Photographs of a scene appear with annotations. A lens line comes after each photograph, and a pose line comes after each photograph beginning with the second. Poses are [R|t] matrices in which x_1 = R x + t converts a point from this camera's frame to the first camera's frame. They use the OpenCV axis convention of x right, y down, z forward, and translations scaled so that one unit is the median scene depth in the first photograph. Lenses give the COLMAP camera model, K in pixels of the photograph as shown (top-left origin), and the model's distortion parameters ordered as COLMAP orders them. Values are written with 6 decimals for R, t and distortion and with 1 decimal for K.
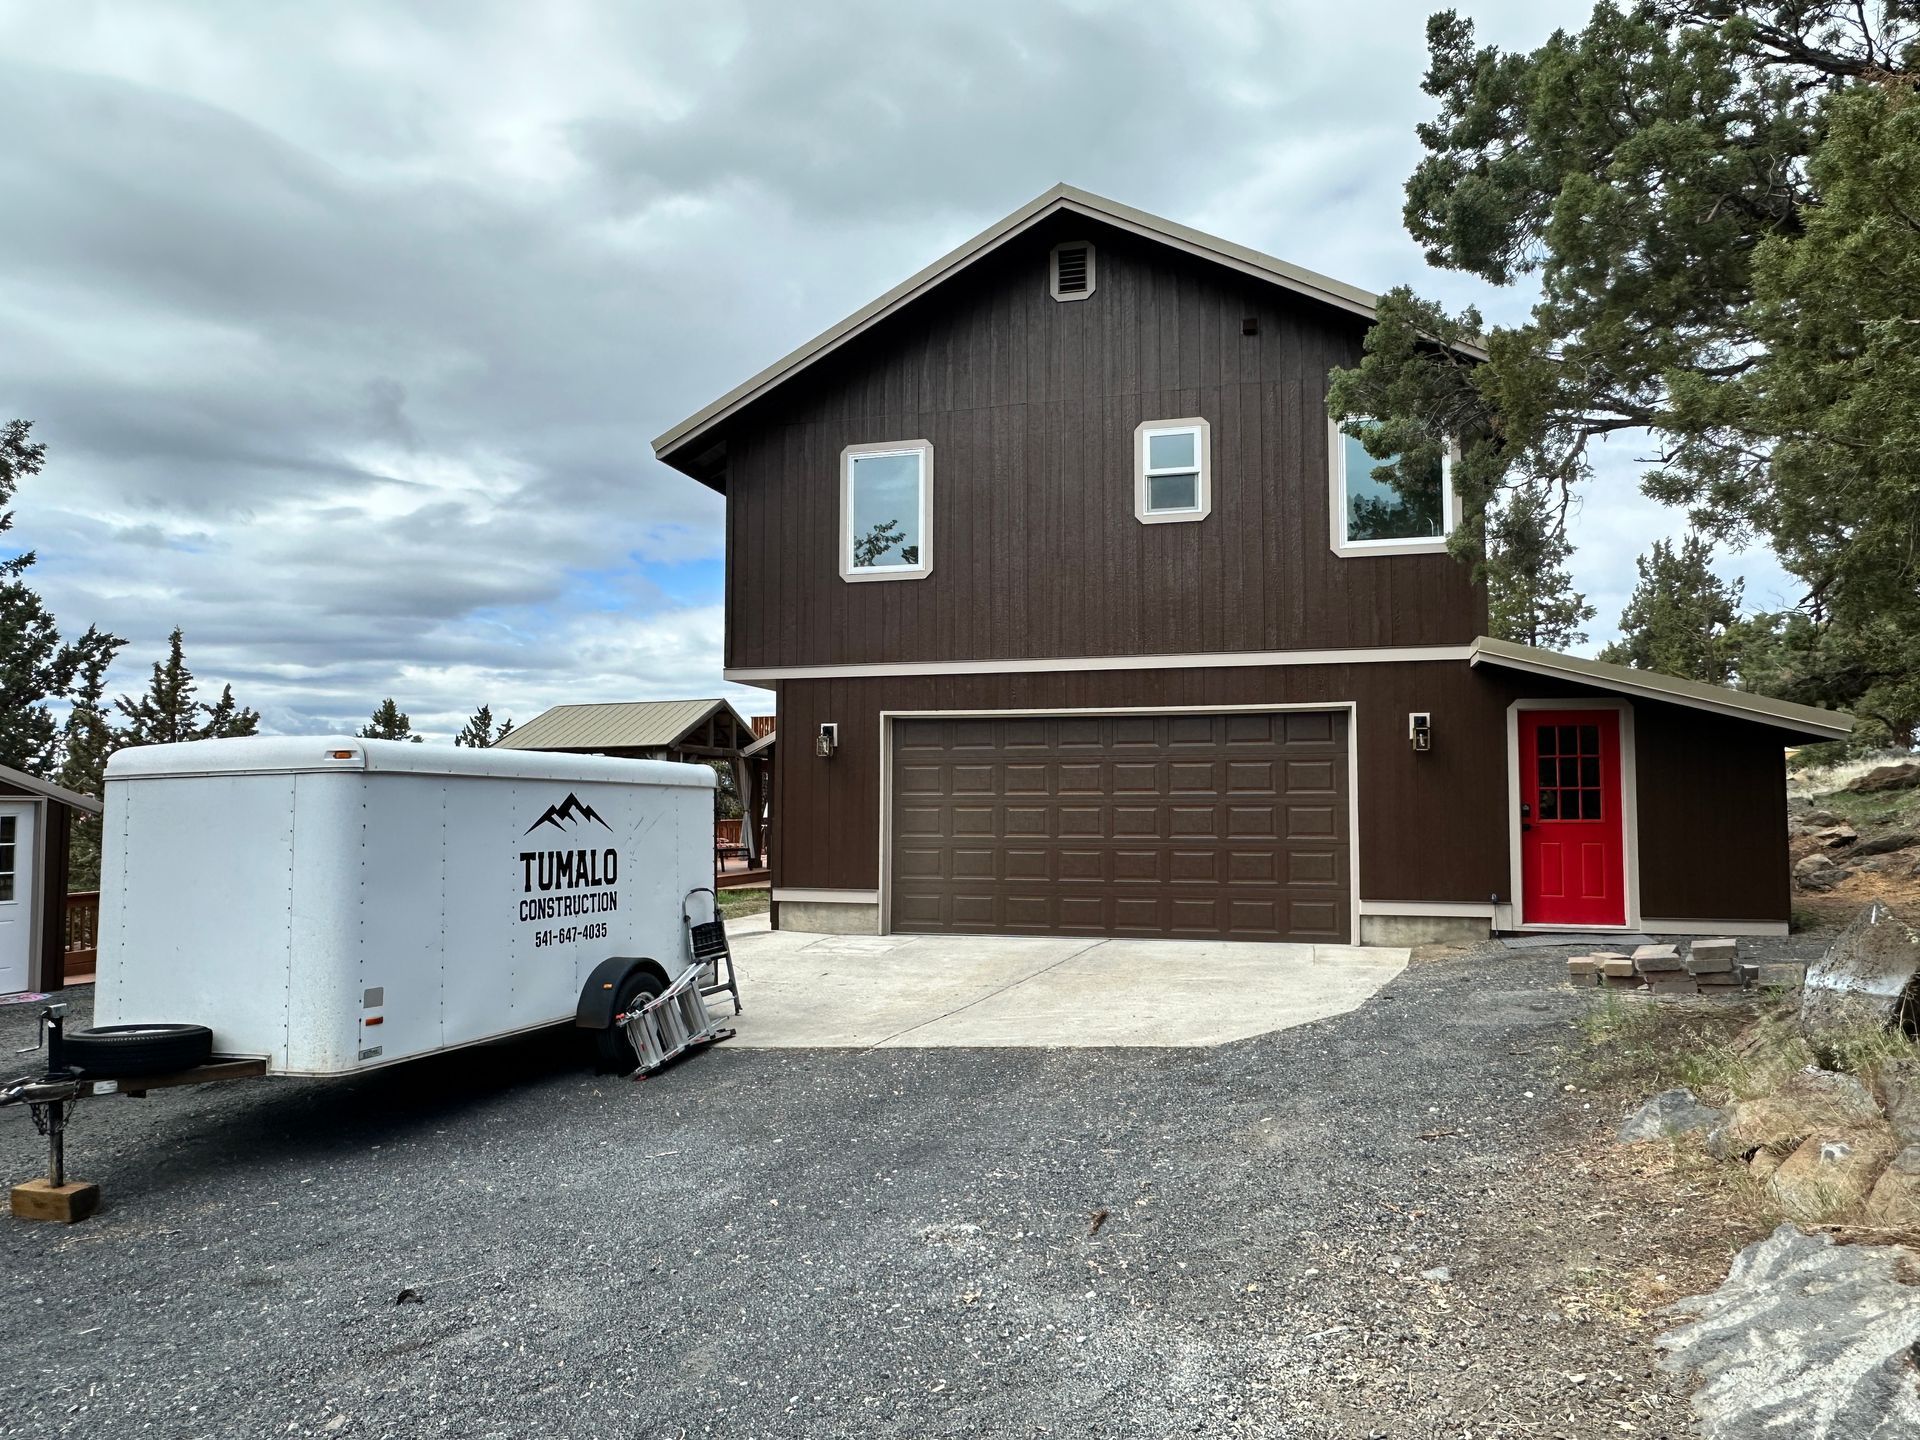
lens RADIAL K [[1225.3, 0, 962.6], [0, 1225.3, 725.0], [0, 0, 1]] dist [-0.002032, 0.001395]
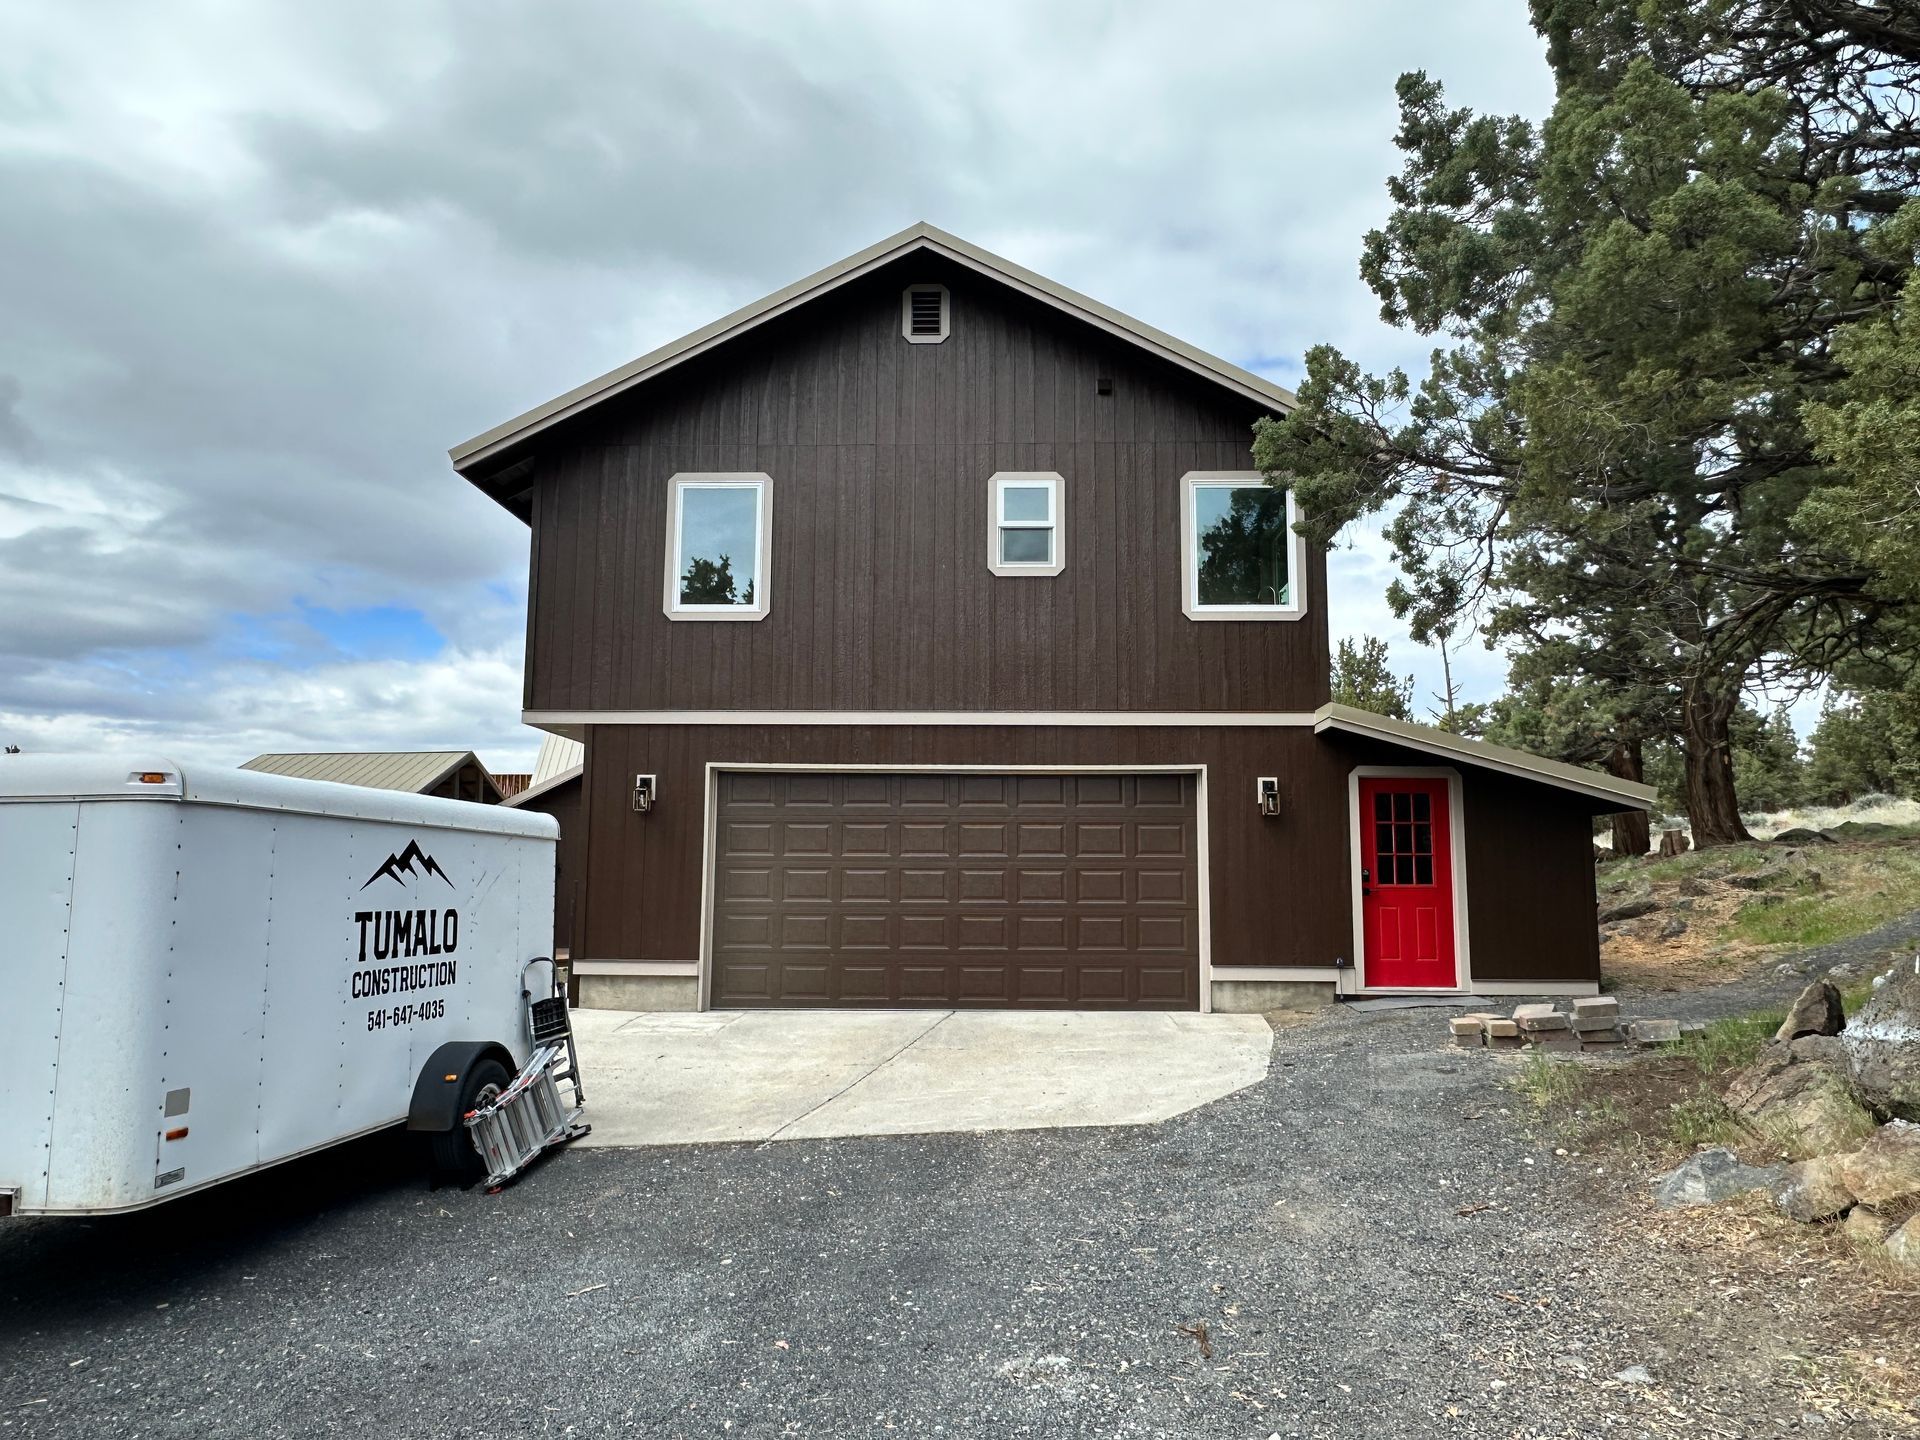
lens RADIAL K [[1225.3, 0, 962.6], [0, 1225.3, 725.0], [0, 0, 1]] dist [-0.002032, 0.001395]
pose [[0.971943, 0.035240, 0.232560, -0.100695], [-0.021287, 0.997834, -0.062239, 0.014337], [-0.234250, 0.055543, 0.970589, 0.074070]]
